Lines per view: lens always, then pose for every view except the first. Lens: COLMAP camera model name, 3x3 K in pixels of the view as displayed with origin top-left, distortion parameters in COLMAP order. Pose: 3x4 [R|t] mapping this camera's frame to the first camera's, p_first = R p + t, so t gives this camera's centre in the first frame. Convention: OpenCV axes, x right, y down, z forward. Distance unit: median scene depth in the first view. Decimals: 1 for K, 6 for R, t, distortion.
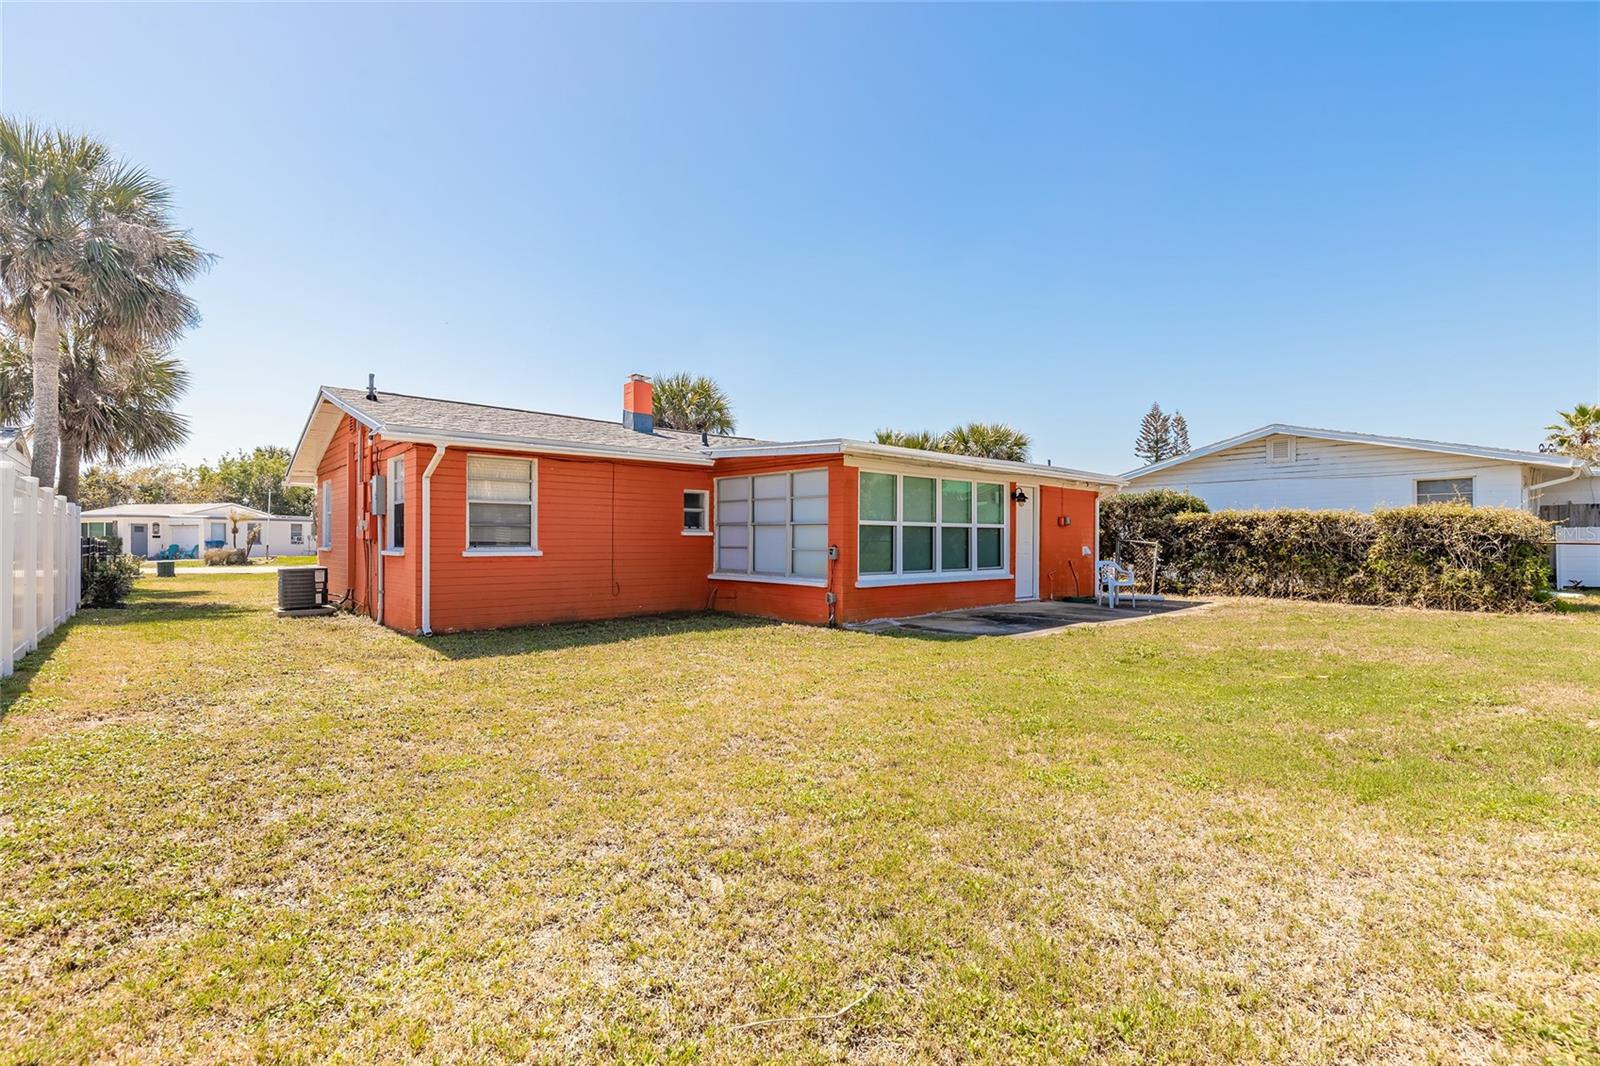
lens RADIAL K [[729.2, 0, 800.1], [0, 729.2, 537.2], [0, 0, 1]] dist [0.007370, 0.000752]
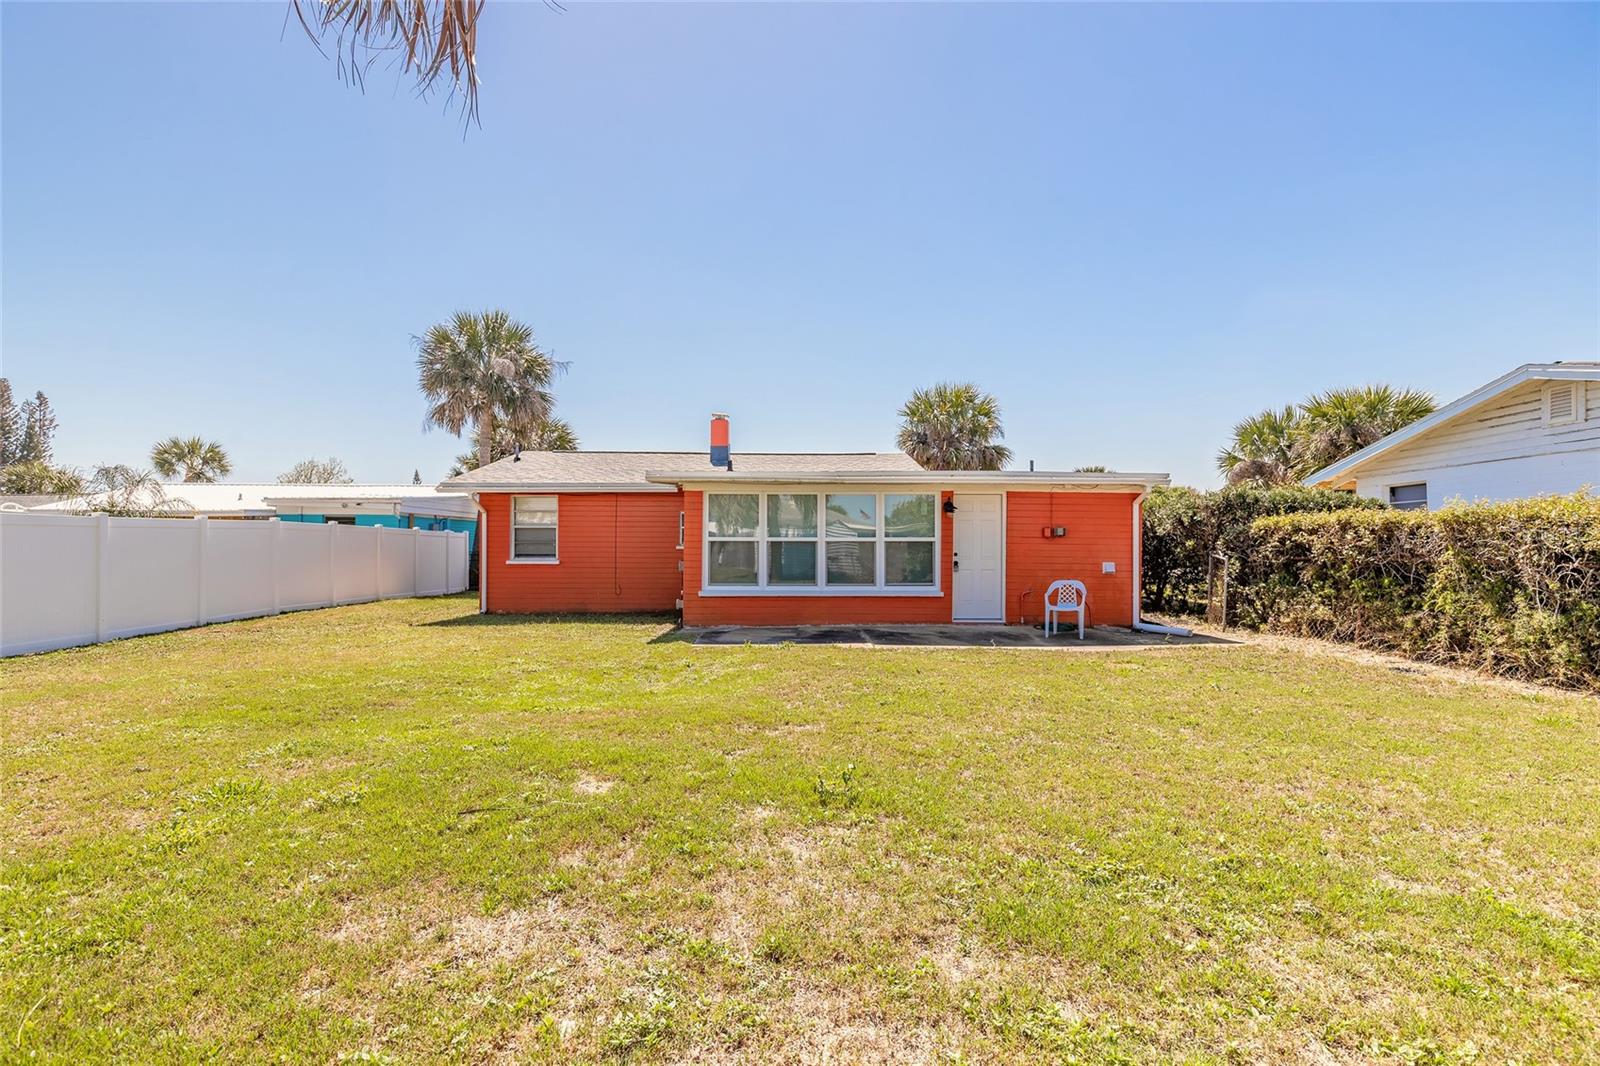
lens RADIAL K [[785.9, 0, 800.7], [0, 785.9, 535.7], [0, 0, 1]] dist [0.000736, 0.000047]
pose [[0.748177, -0.008603, -0.663444, 0.860231], [0.003386, 0.999952, -0.009149, -0.011638], [0.663491, 0.004599, 0.748170, 0.152856]]
